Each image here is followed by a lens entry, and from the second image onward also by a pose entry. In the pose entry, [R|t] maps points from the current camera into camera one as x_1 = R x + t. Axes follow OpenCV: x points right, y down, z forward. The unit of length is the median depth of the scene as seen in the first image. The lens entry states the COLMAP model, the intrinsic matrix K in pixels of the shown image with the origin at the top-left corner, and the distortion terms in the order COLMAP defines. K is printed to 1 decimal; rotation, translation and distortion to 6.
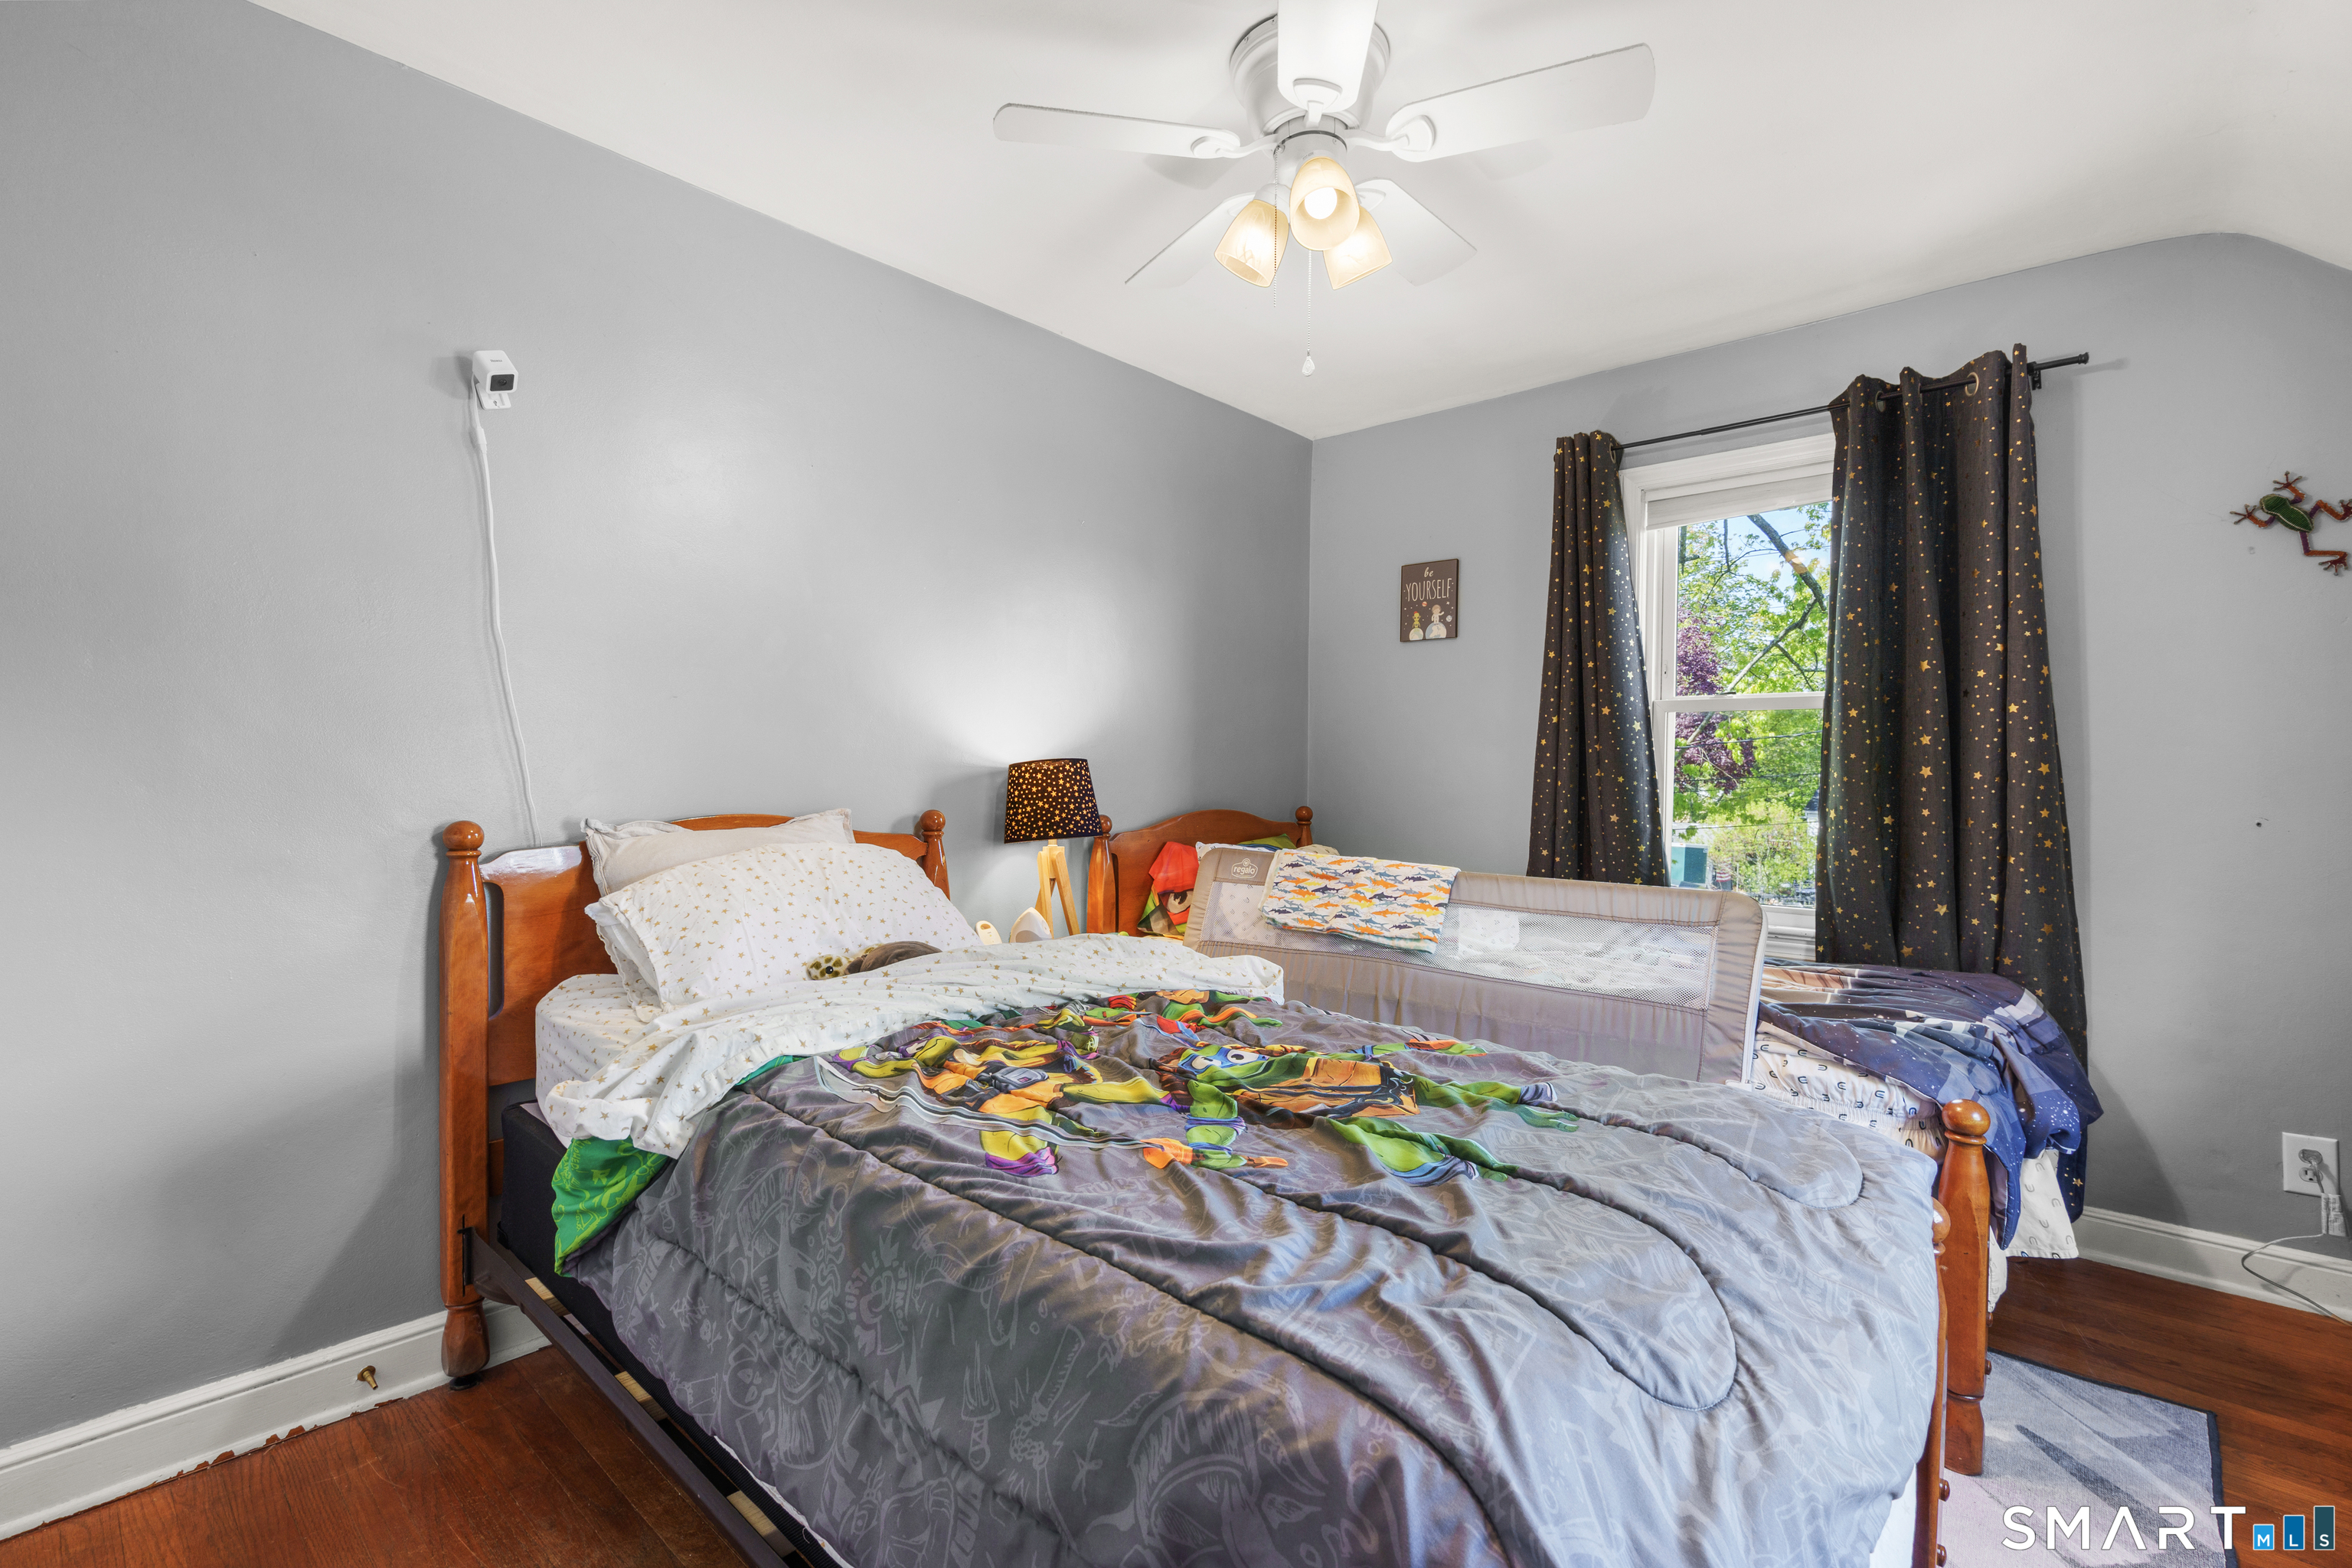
lens RADIAL K [[1063.4, 0, 1171.4], [0, 1063.4, 787.9], [0, 0, 1]] dist [-0.012890, 0.008472]
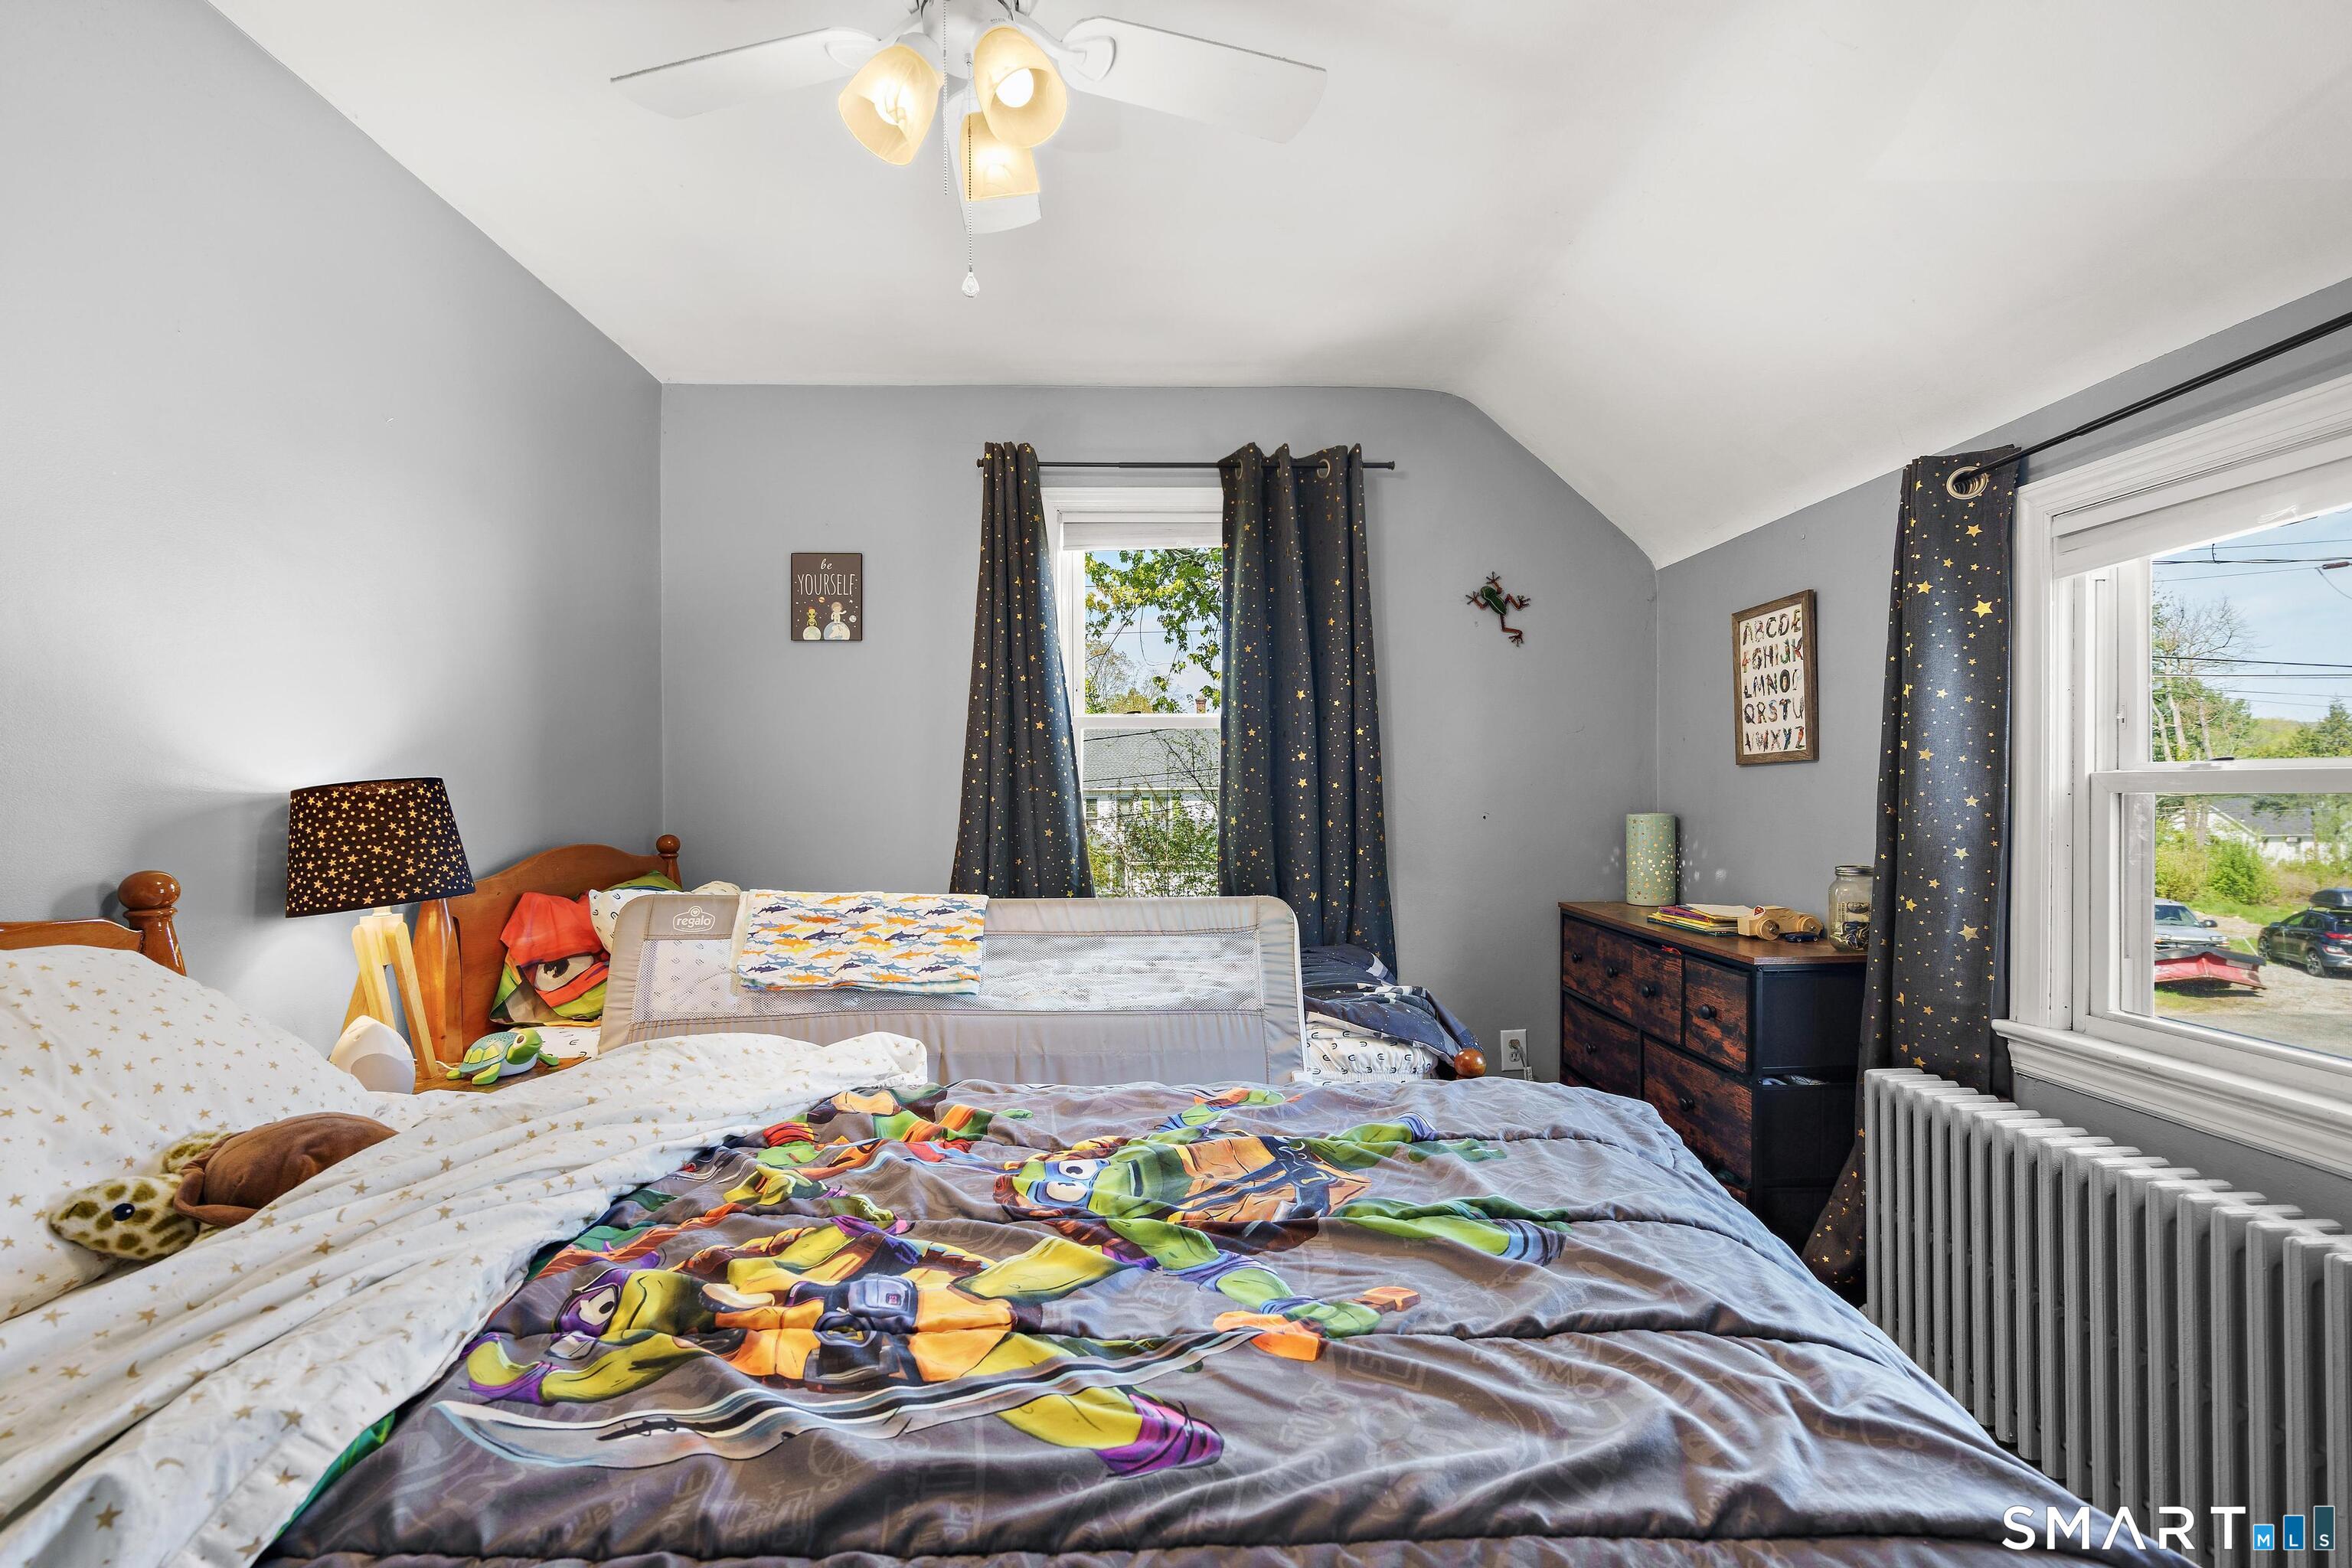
lens RADIAL K [[1063.4, 0, 1171.4], [0, 1063.4, 787.9], [0, 0, 1]] dist [-0.012890, 0.008472]
pose [[0.720937, -0.014459, 0.692850, -0.265784], [0.025109, 0.999671, -0.005265, -0.007625], [-0.692546, 0.021193, 0.721062, 0.266134]]
